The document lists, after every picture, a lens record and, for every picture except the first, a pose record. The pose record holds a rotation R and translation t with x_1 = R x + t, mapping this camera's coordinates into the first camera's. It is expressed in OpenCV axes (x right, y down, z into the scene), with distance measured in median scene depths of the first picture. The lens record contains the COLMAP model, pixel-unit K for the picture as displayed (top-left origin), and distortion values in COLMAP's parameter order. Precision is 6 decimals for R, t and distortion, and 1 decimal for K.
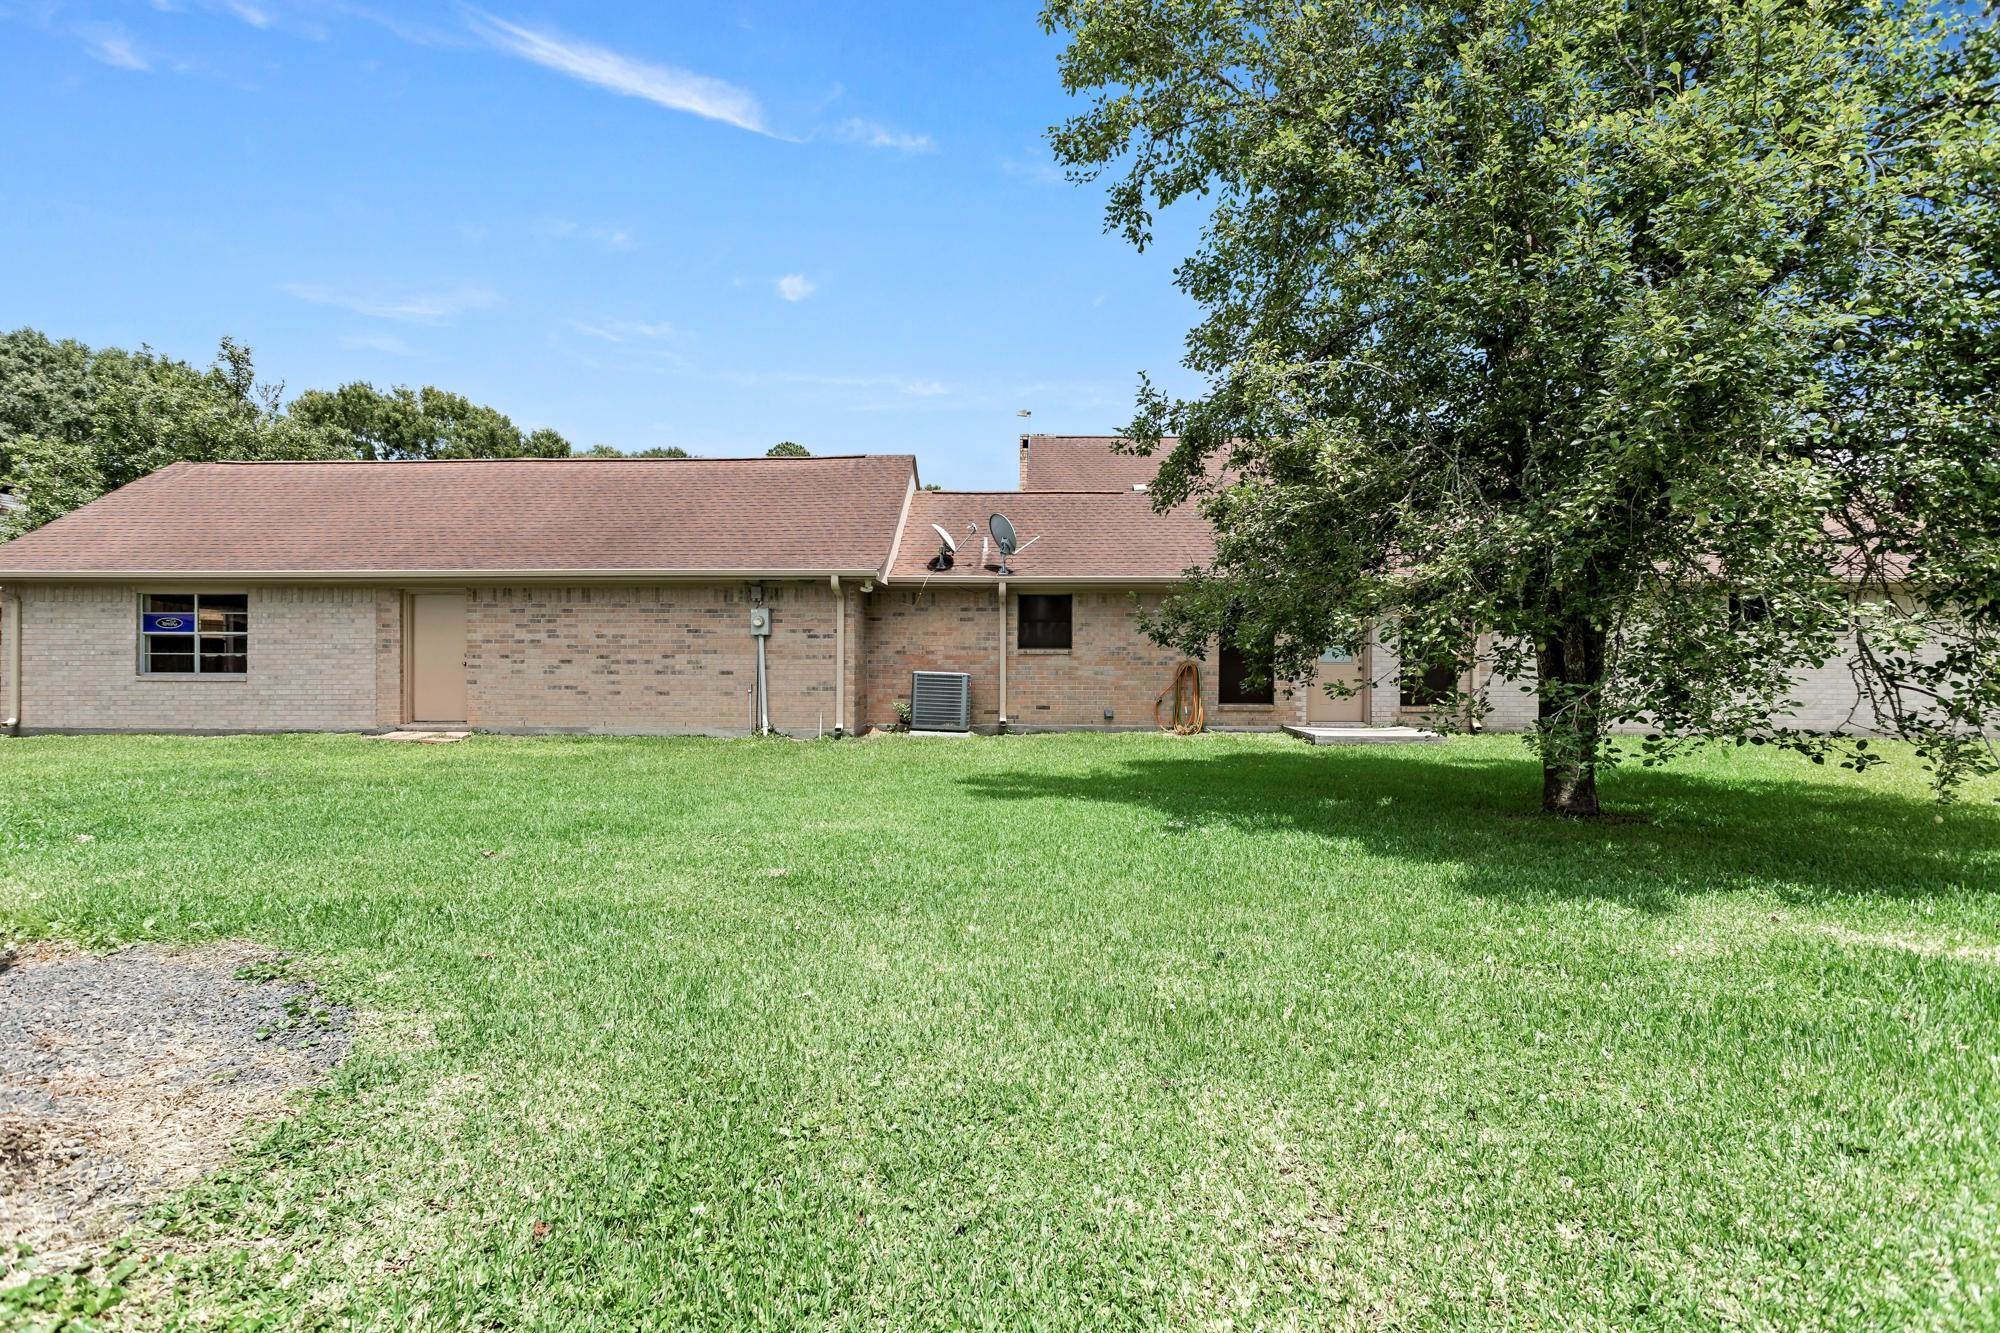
lens RADIAL K [[986.5, 0, 999.0], [0, 986.5, 669.8], [0, 0, 1]] dist [0.000129, 0.000255]
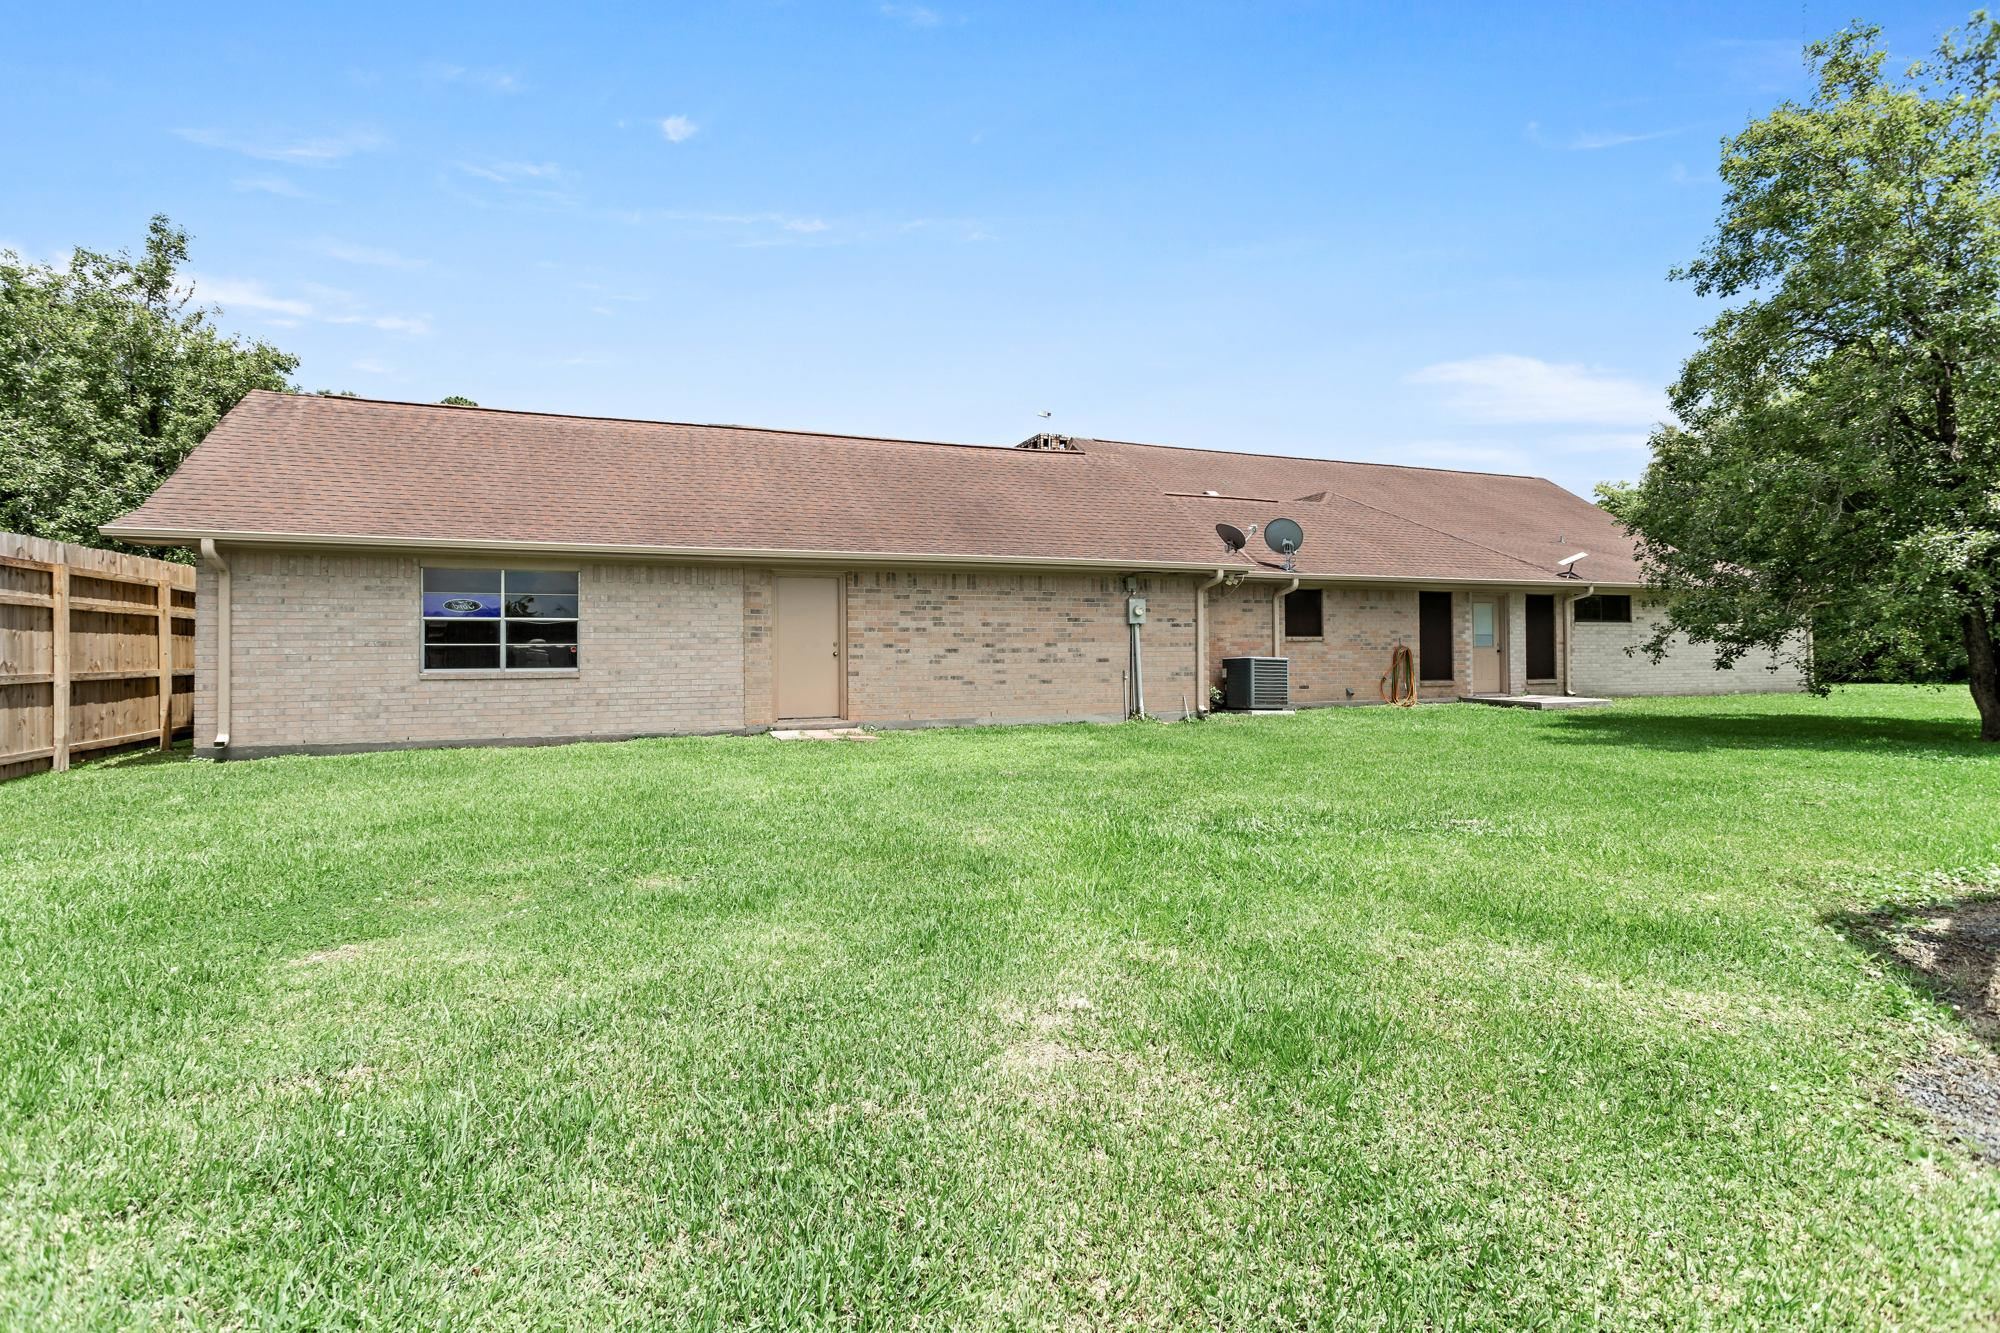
lens RADIAL K [[986.5, 0, 998.0], [0, 986.5, 654.7], [0, 0, 1]] dist [0.000129, 0.000255]
pose [[0.905902, -0.009663, 0.423377, -0.803636], [0.009085, 0.999953, 0.003384, -0.007234], [-0.423390, 0.000781, 0.905947, 0.108488]]
